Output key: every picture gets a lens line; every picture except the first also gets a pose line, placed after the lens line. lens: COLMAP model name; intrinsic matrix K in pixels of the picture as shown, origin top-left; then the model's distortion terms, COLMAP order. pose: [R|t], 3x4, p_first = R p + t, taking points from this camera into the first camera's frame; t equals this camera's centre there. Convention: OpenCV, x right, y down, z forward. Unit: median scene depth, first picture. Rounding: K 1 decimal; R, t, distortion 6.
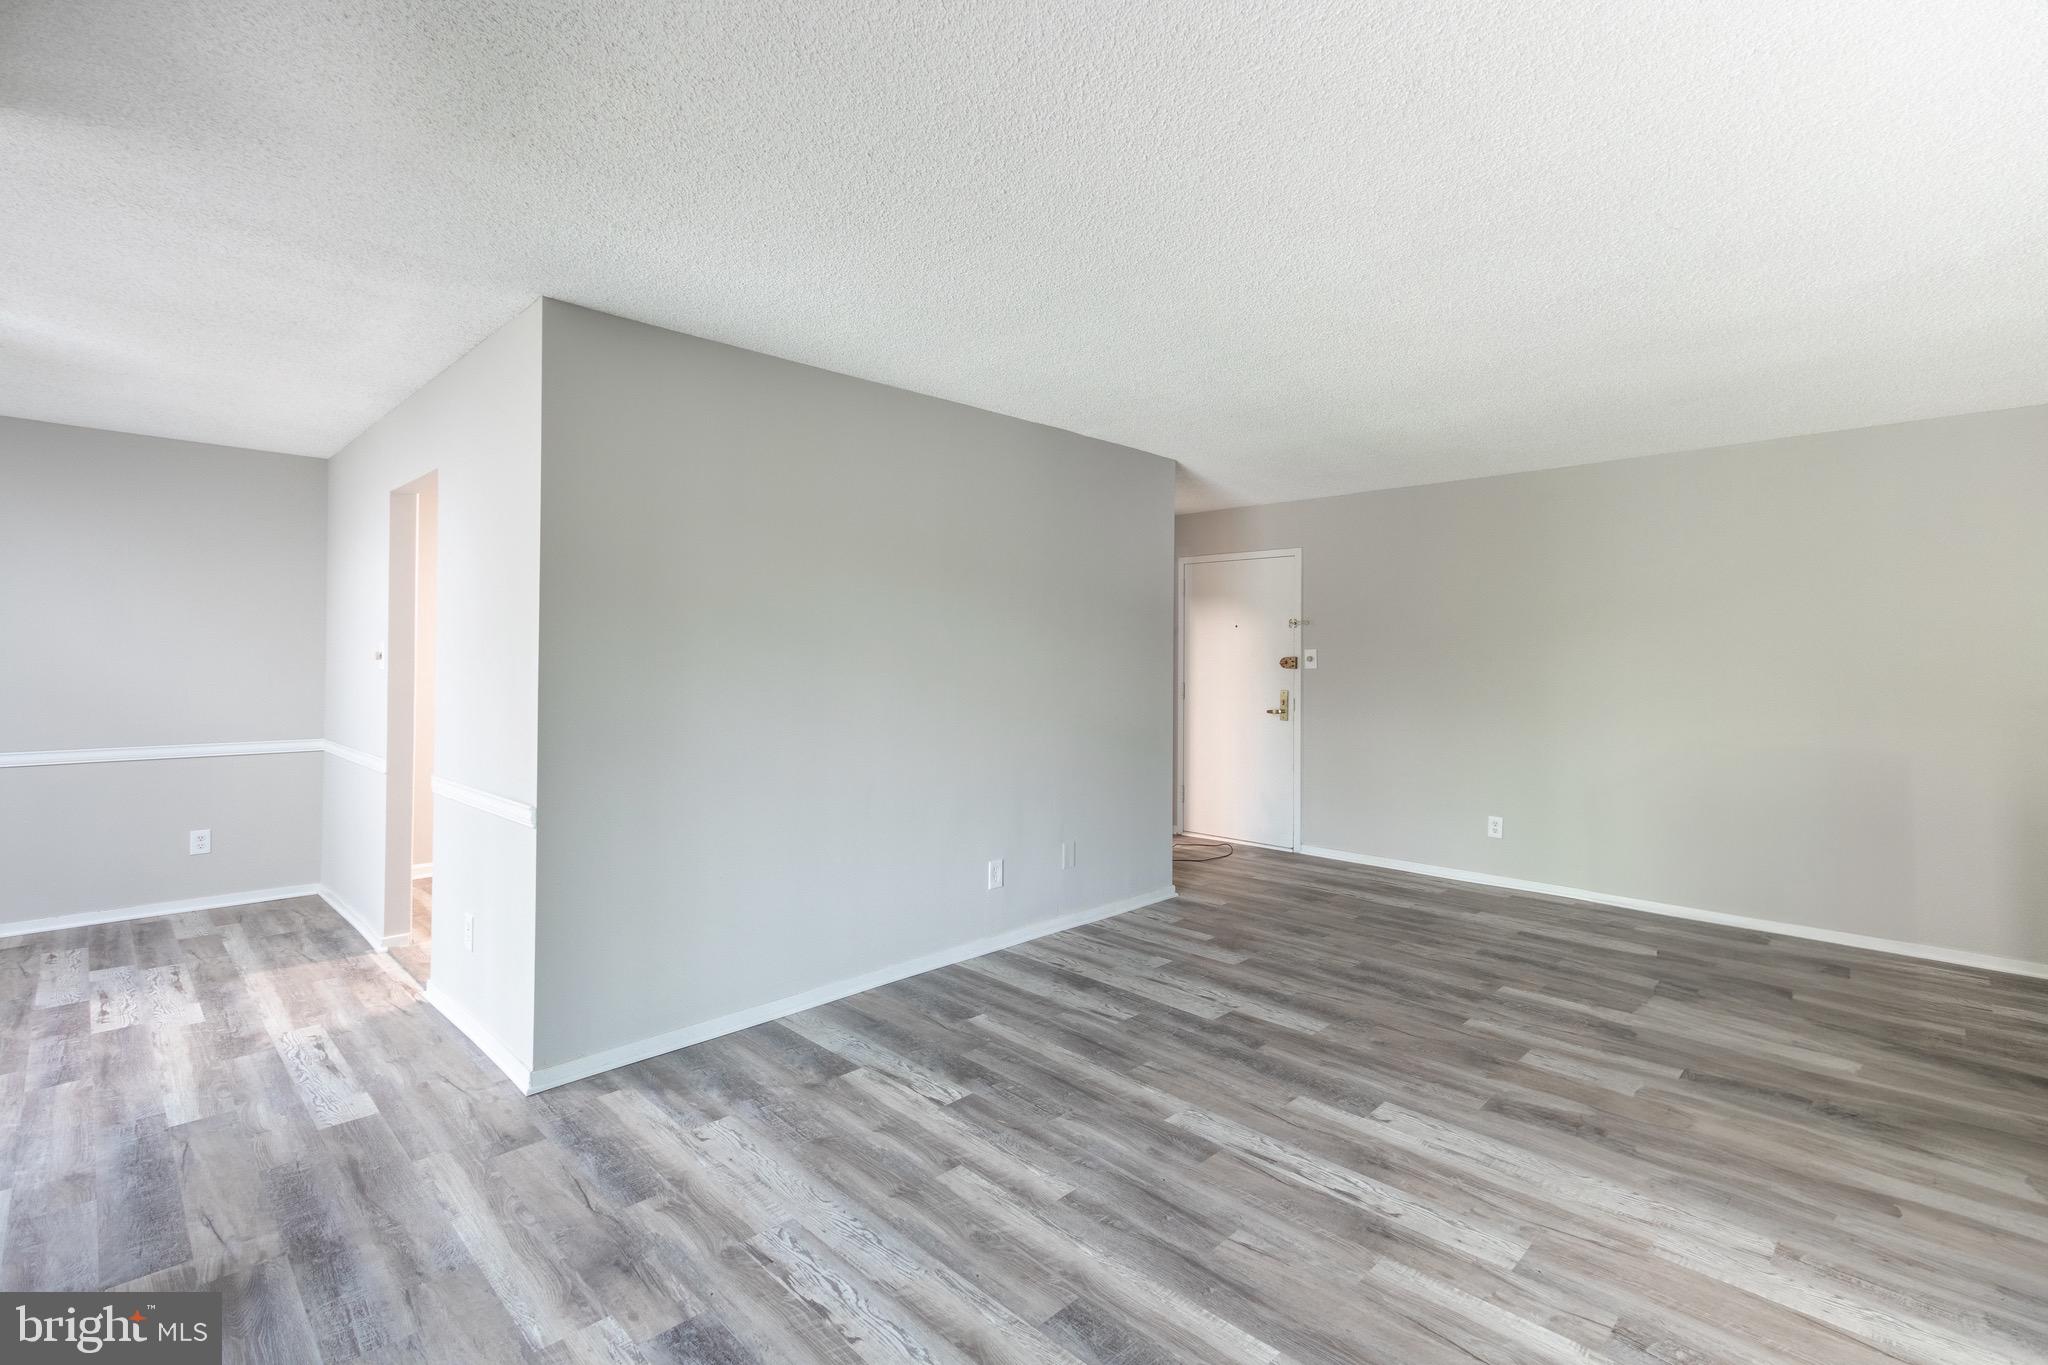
lens RADIAL K [[931.5, 0, 1054.3], [0, 931.5, 652.8], [0, 0, 1]] dist [0.006501, -0.001951]
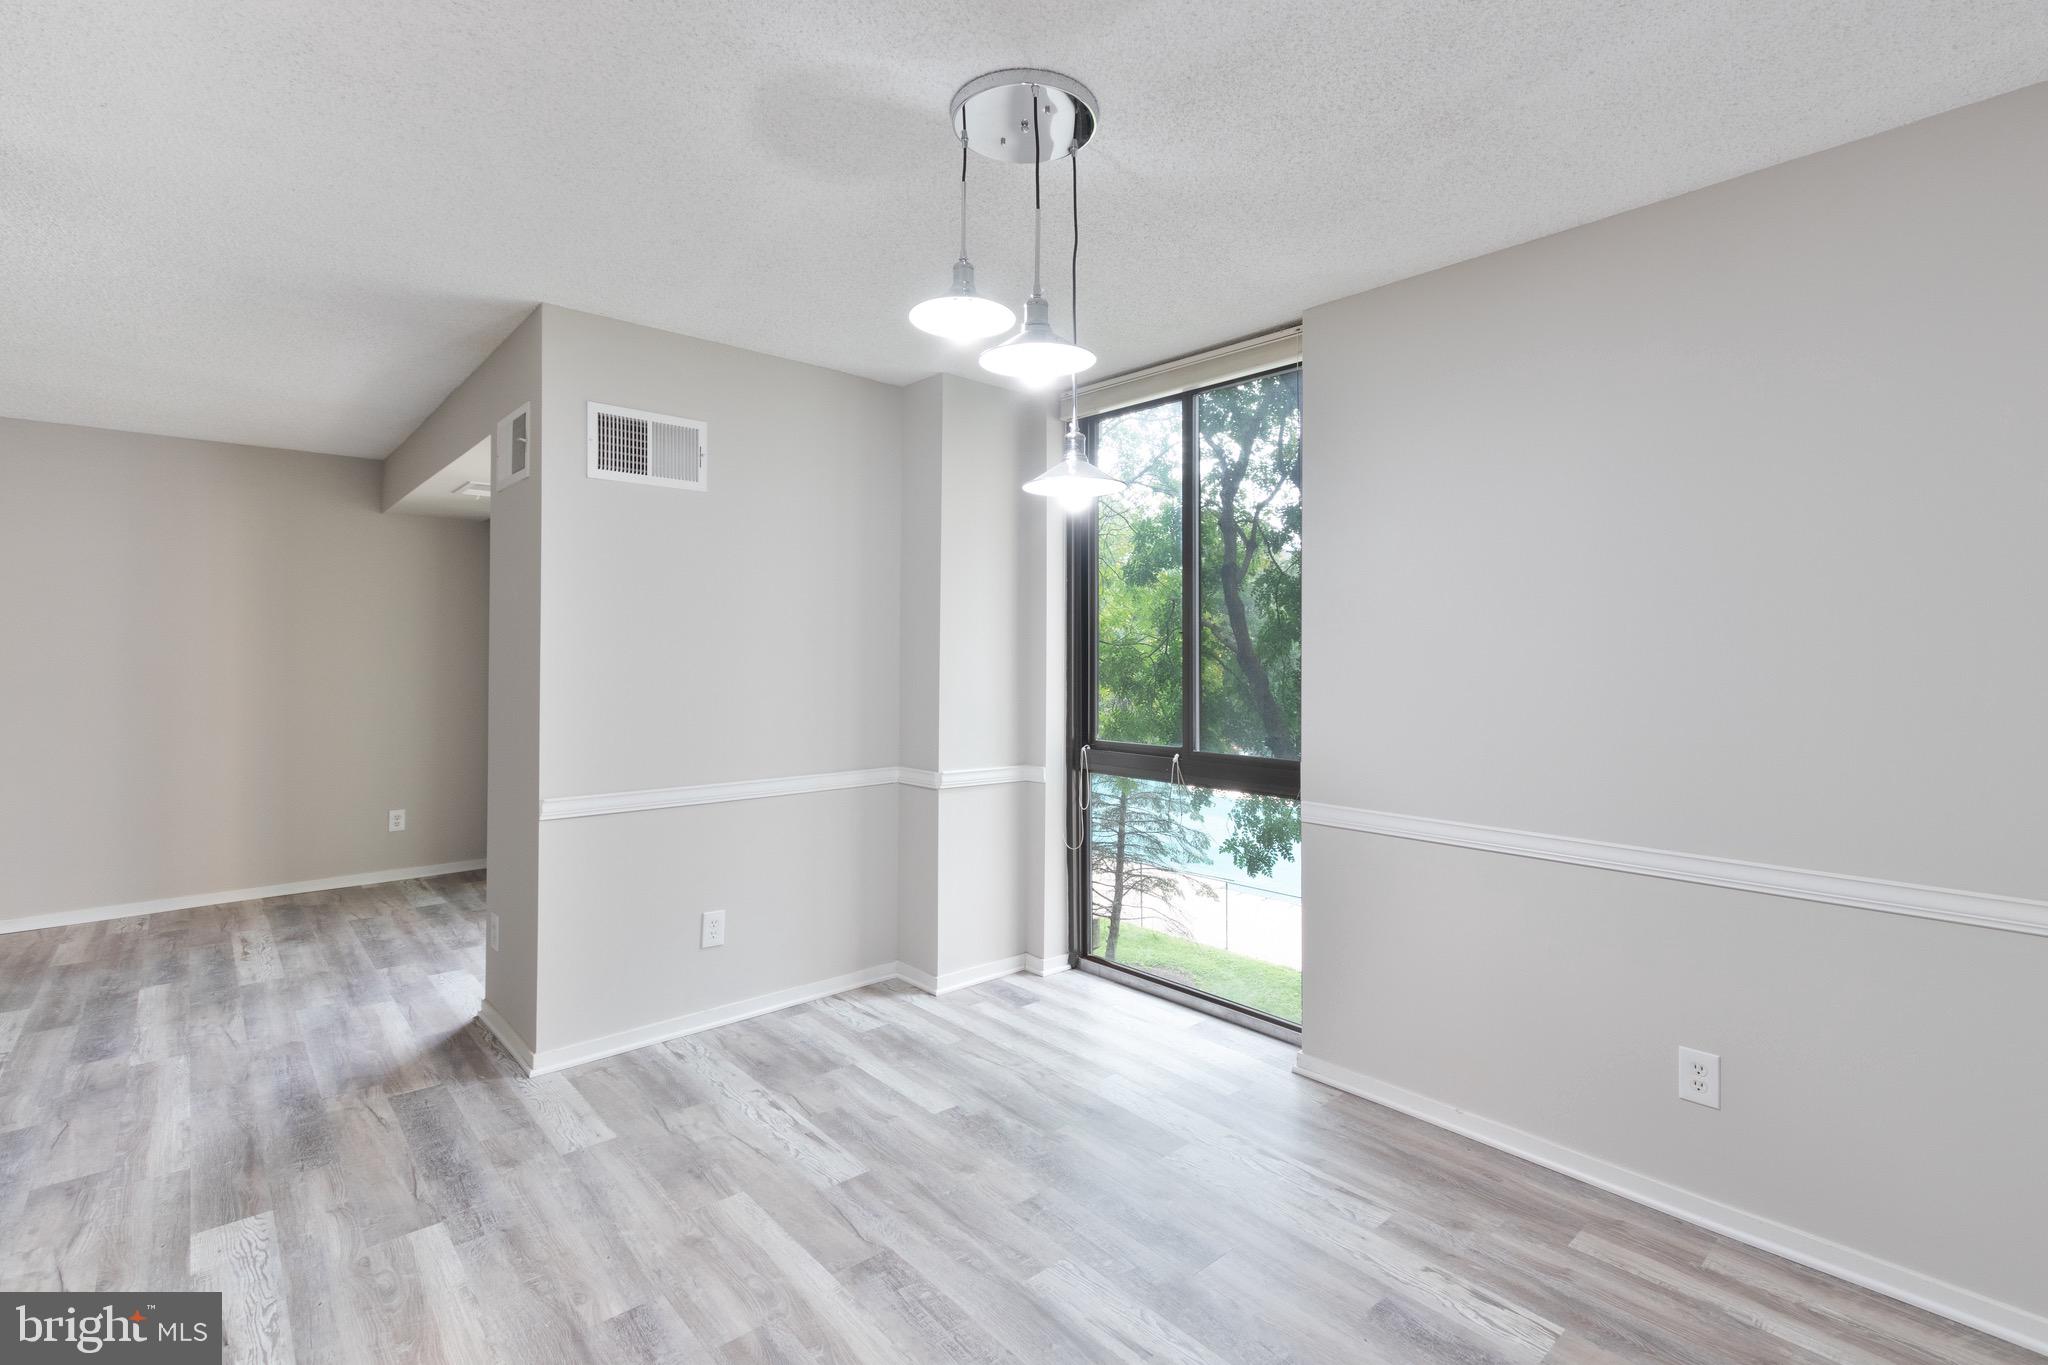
lens RADIAL K [[931.5, 0, 1035.9], [0, 931.5, 670.3], [0, 0, 1]] dist [0.006501, -0.001951]
pose [[-0.997333, -0.013324, 0.071760, -1.255328], [-0.012398, 0.999834, 0.013341, 0.004042], [-0.071926, 0.012416, -0.997333, 1.467718]]
